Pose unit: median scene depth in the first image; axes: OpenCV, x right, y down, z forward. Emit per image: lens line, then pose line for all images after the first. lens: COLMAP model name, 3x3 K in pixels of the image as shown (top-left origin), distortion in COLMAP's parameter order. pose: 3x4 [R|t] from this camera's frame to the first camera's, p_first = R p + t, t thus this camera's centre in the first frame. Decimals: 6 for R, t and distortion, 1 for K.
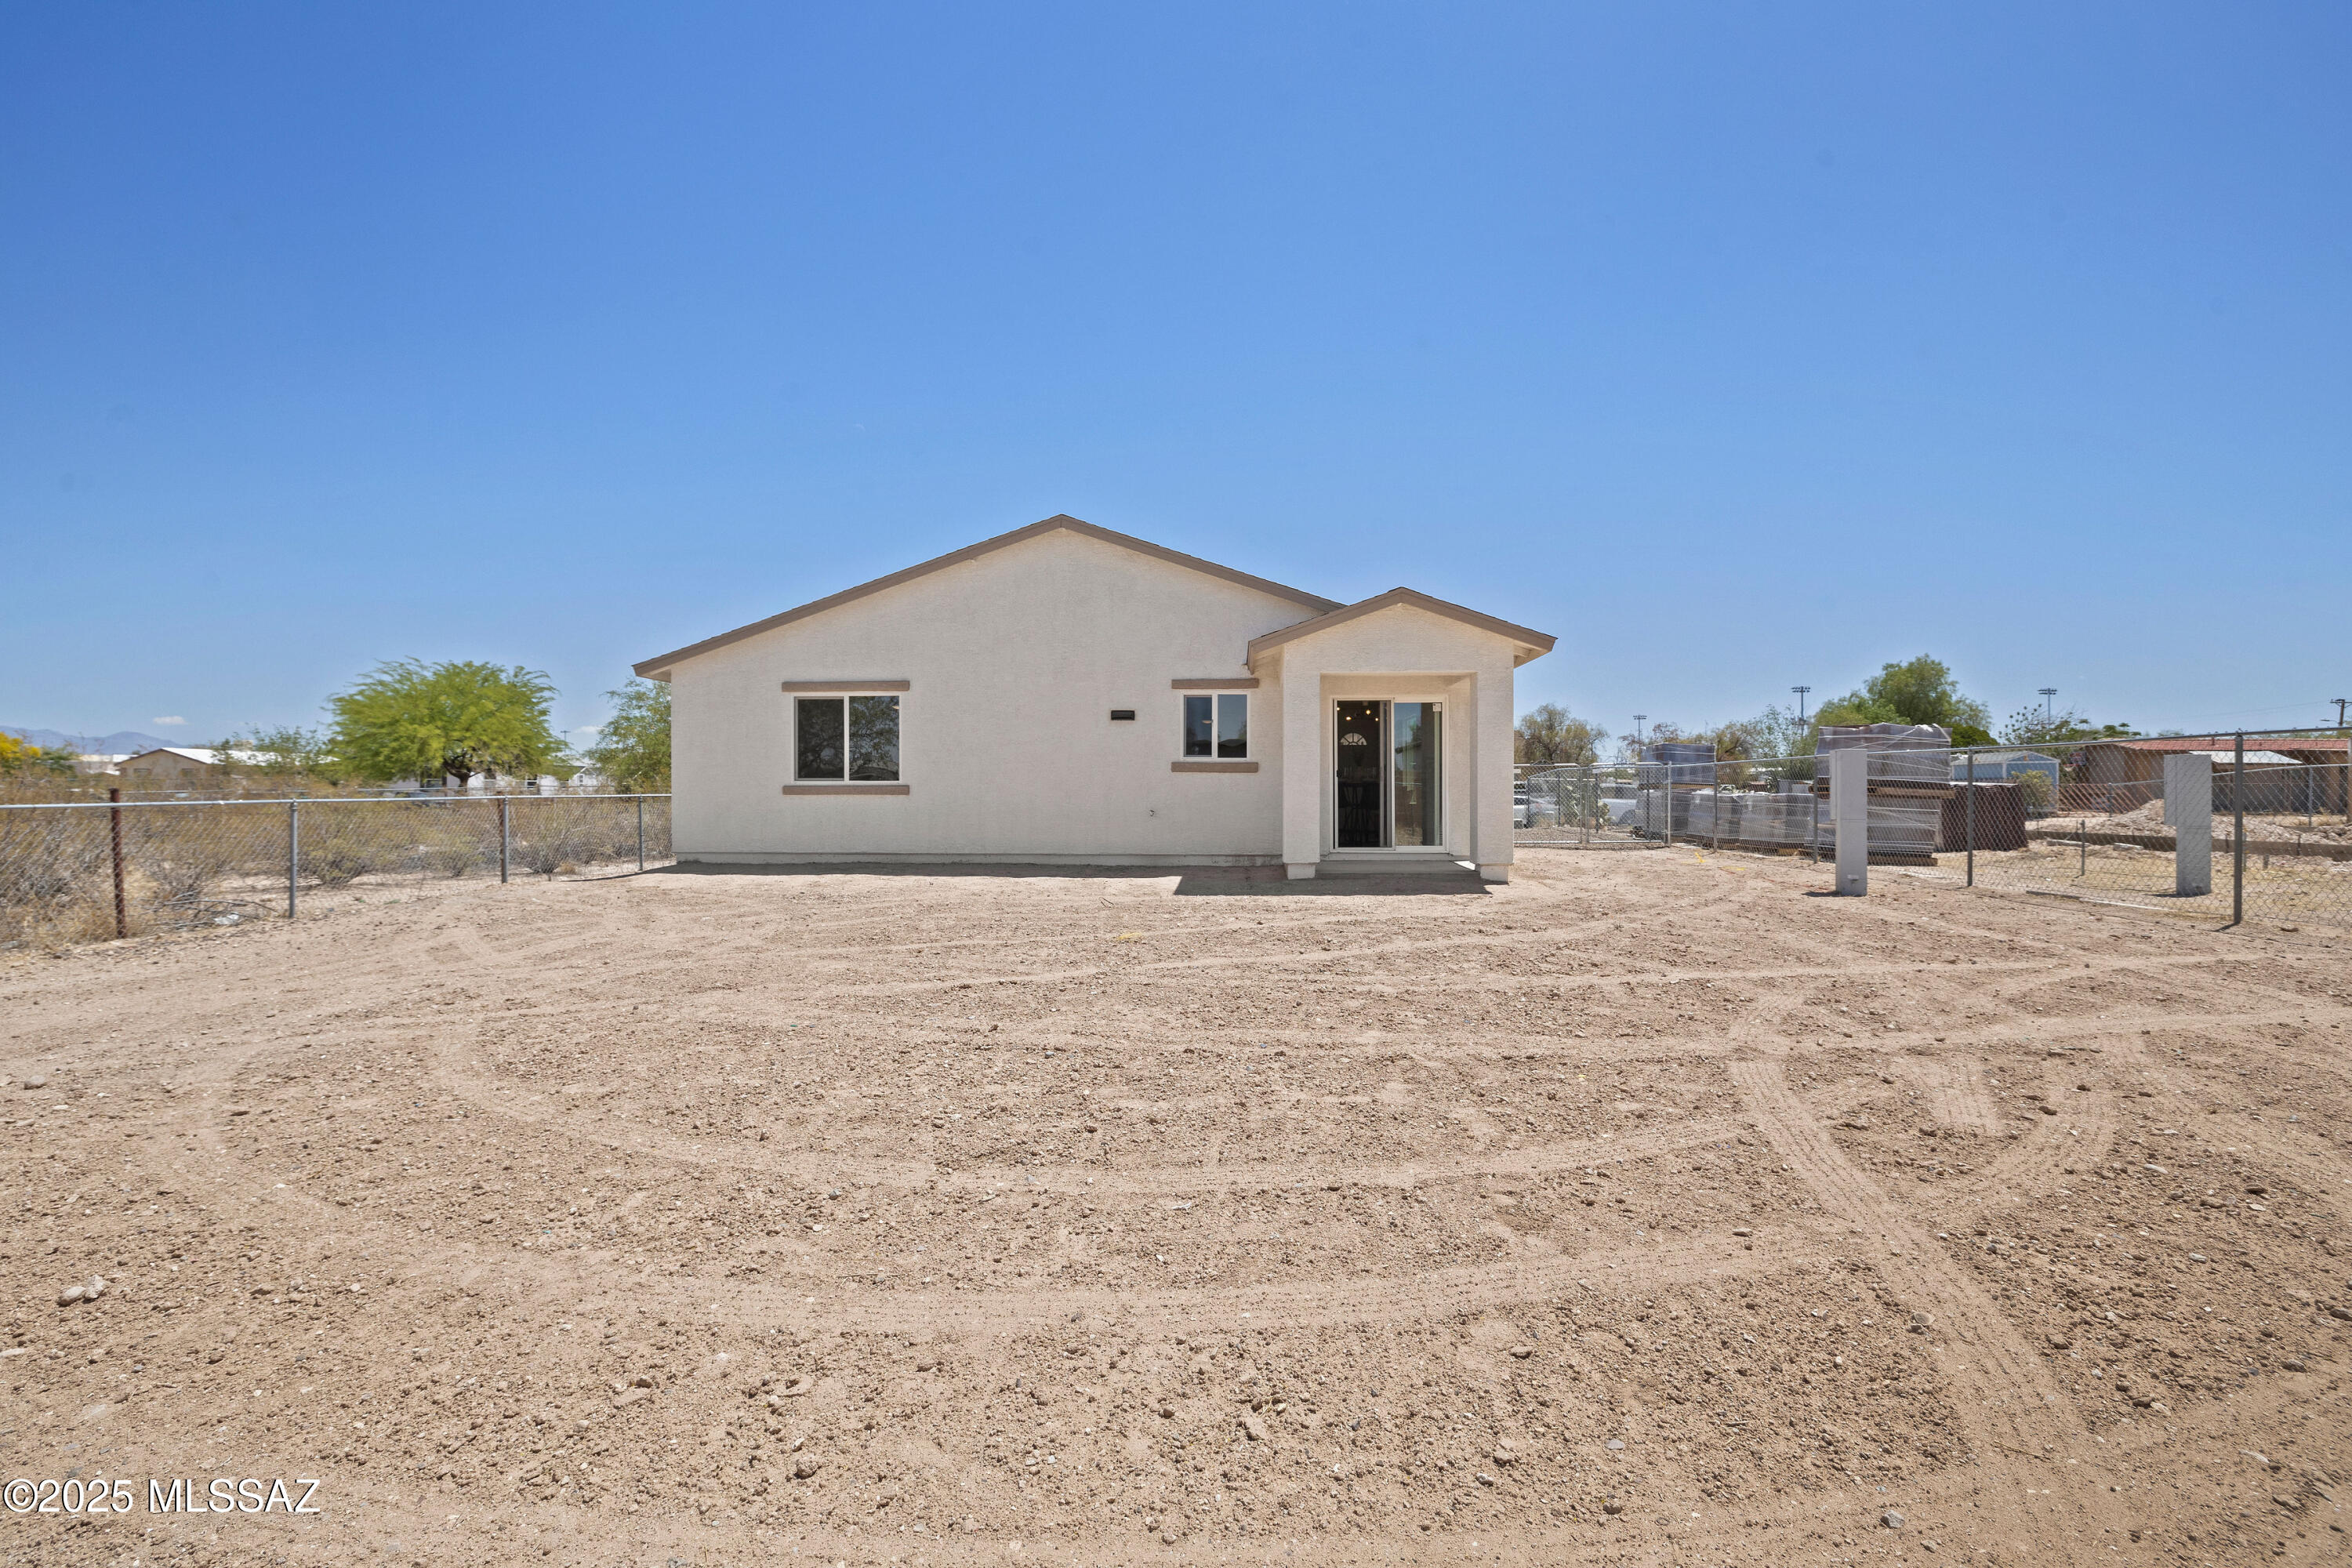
lens RADIAL K [[1048.5, 0, 1174.0], [0, 1048.5, 806.7], [0, 0, 1]] dist [-0.002966, -0.000198]
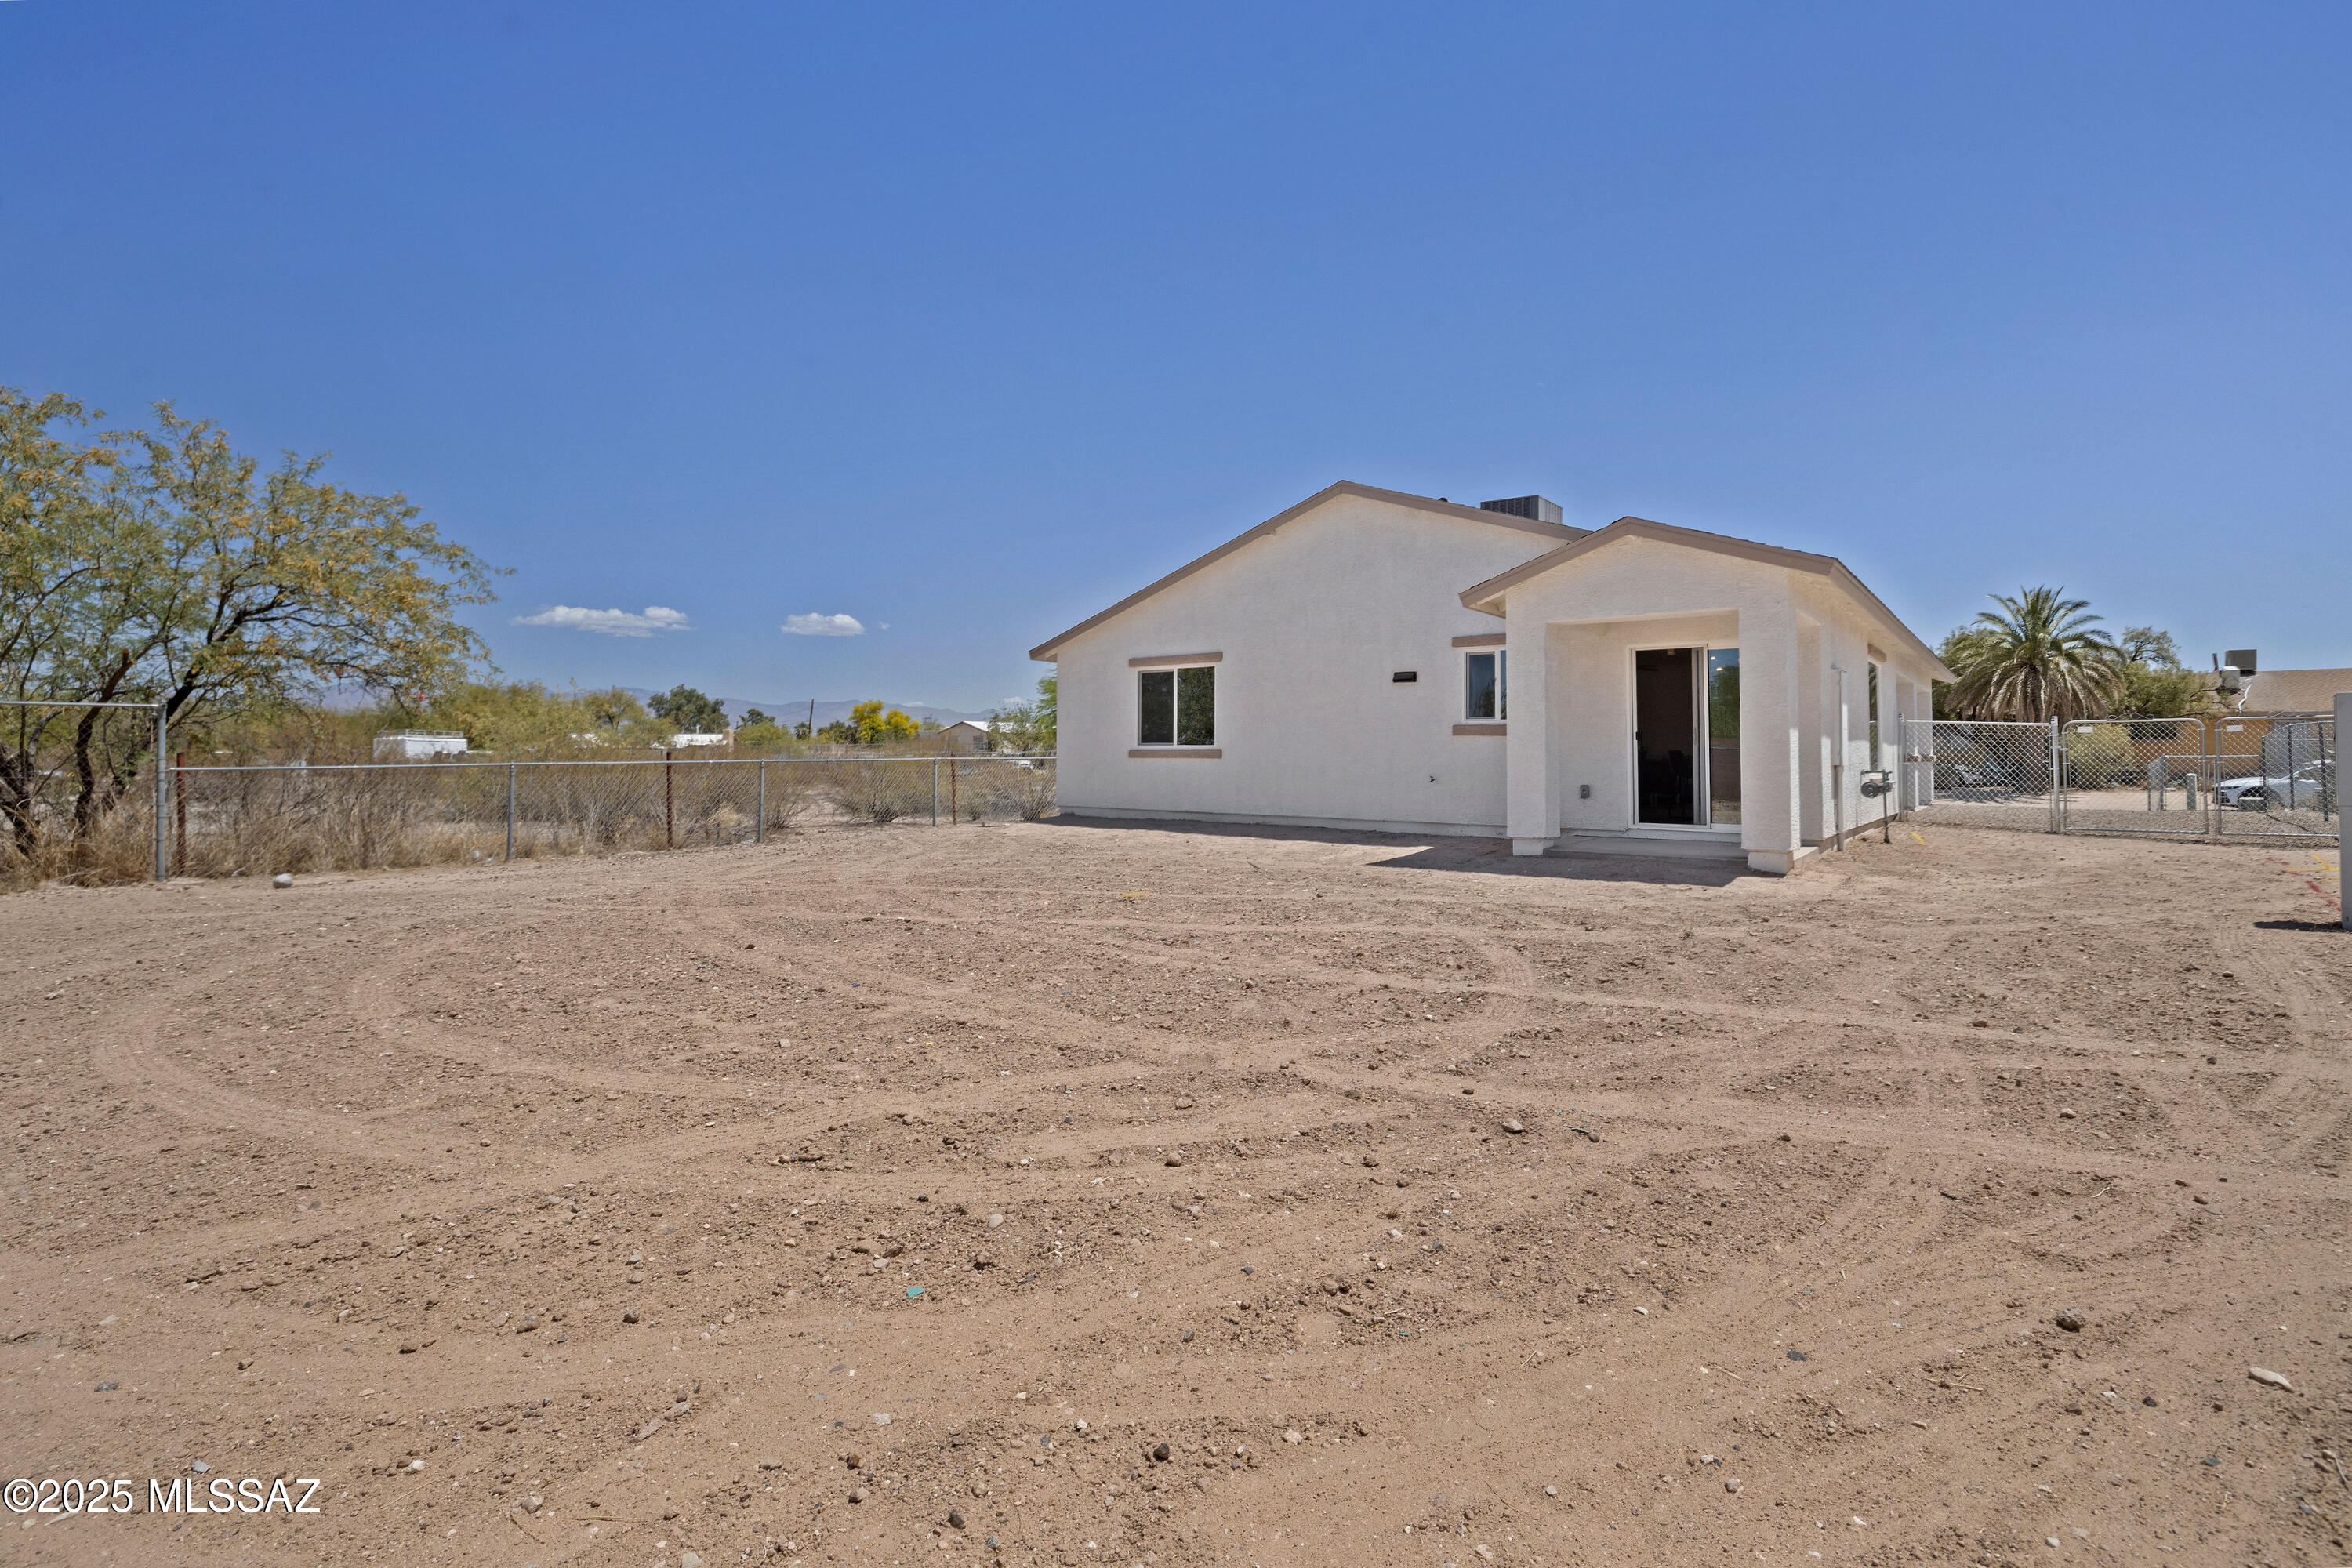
lens RADIAL K [[1060.5, 0, 1177.6], [0, 1060.5, 722.7], [0, 0, 1]] dist [-0.007291, 0.001005]
pose [[0.829651, -0.013331, -0.558124, 0.322821], [-0.011118, 0.999122, -0.040392, -0.003420], [0.558172, 0.039716, 0.828774, 0.077302]]
